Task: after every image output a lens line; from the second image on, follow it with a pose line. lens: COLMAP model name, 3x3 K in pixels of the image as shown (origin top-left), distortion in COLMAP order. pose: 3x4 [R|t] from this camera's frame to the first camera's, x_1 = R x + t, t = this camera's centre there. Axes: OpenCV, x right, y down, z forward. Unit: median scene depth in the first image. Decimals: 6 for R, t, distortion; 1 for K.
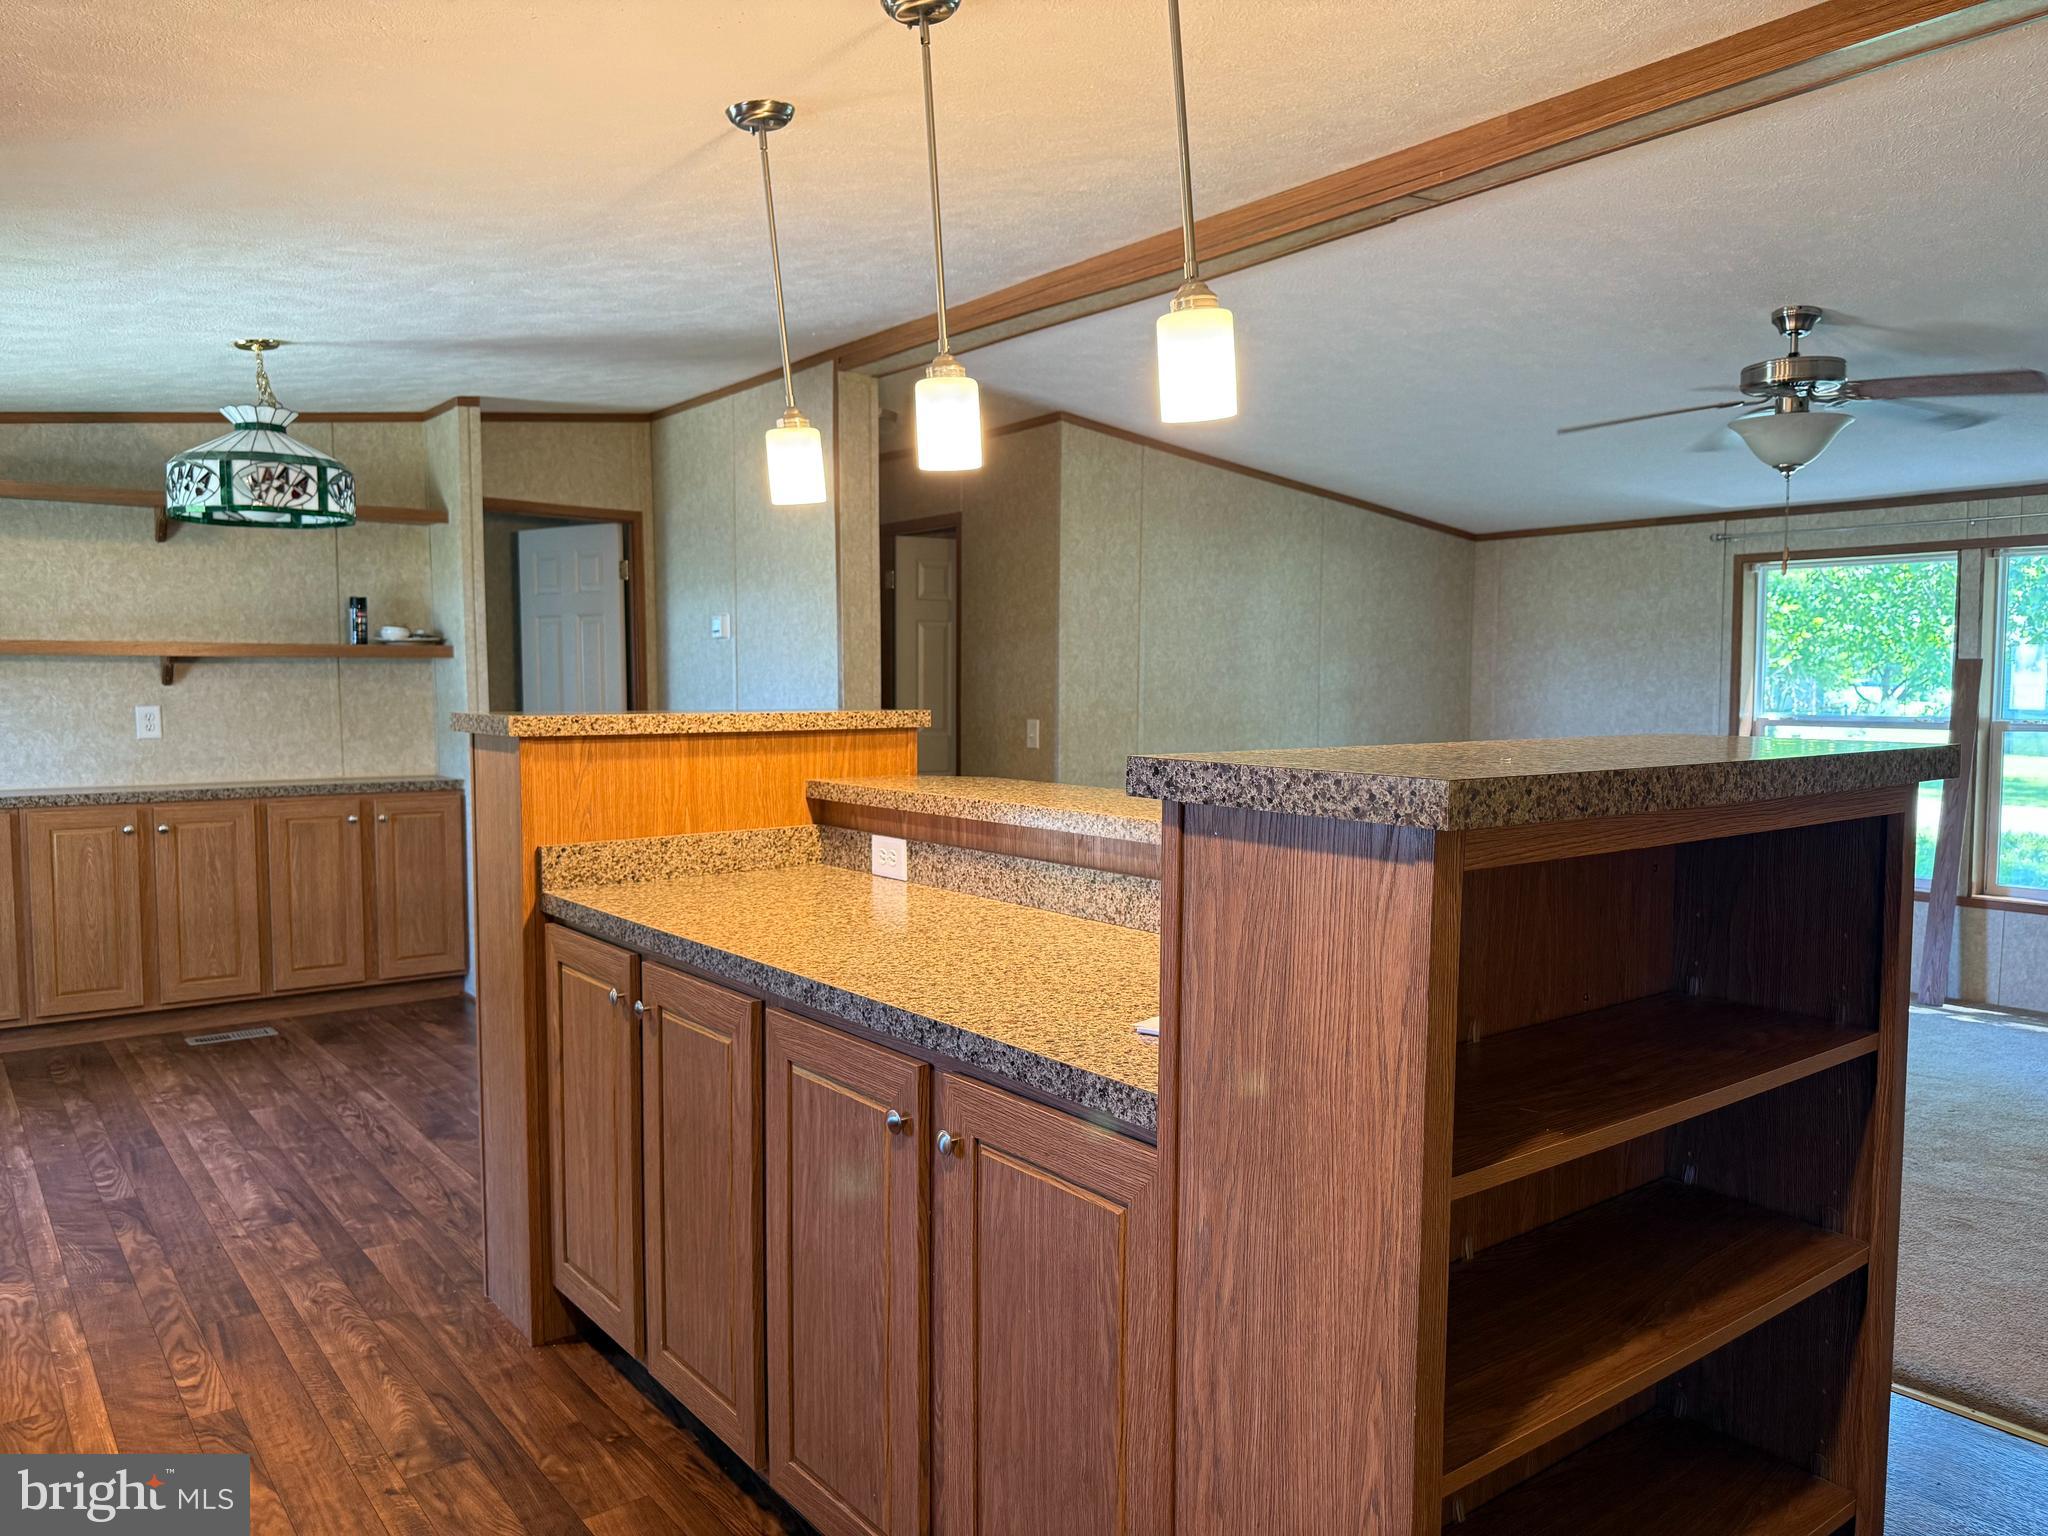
lens RADIAL K [[1436.8, 0, 978.9], [0, 1436.8, 777.7], [0, 0, 1]] dist [0.041799, -0.042927]
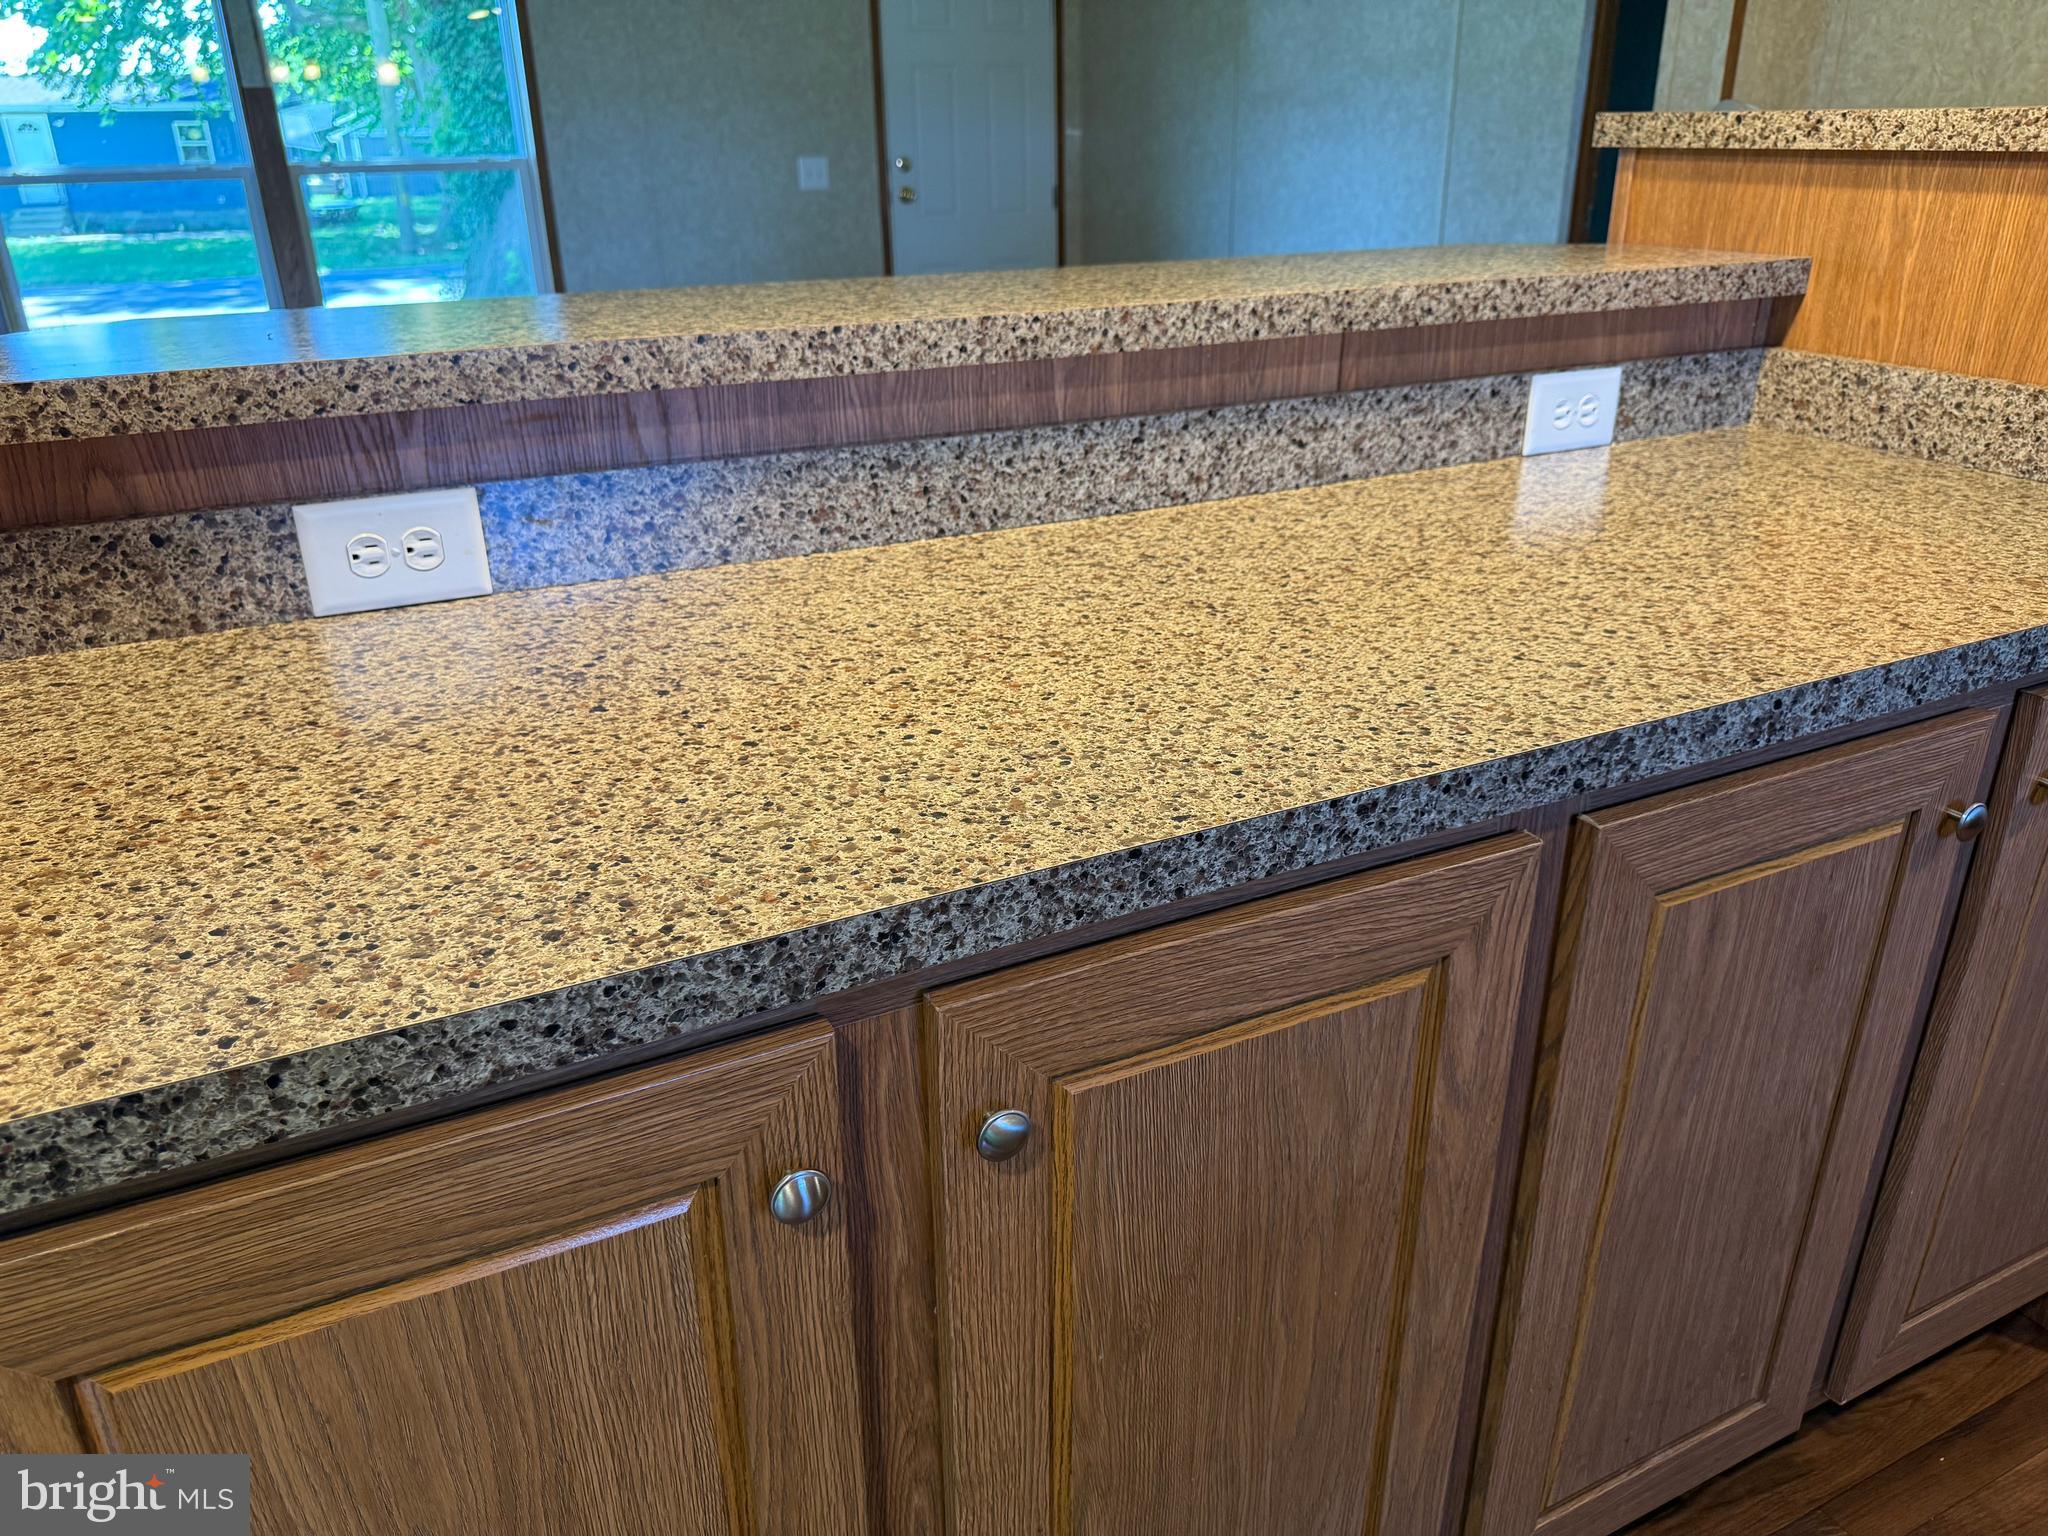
lens RADIAL K [[1436.8, 0, 1035.1], [0, 1436.8, 786.8], [0, 0, 1]] dist [0.041799, -0.042927]
pose [[0.171390, -0.404606, 0.898287, -0.510985], [0.082078, 0.914472, 0.396236, -0.030139], [-0.981778, 0.005819, 0.189941, 0.999976]]
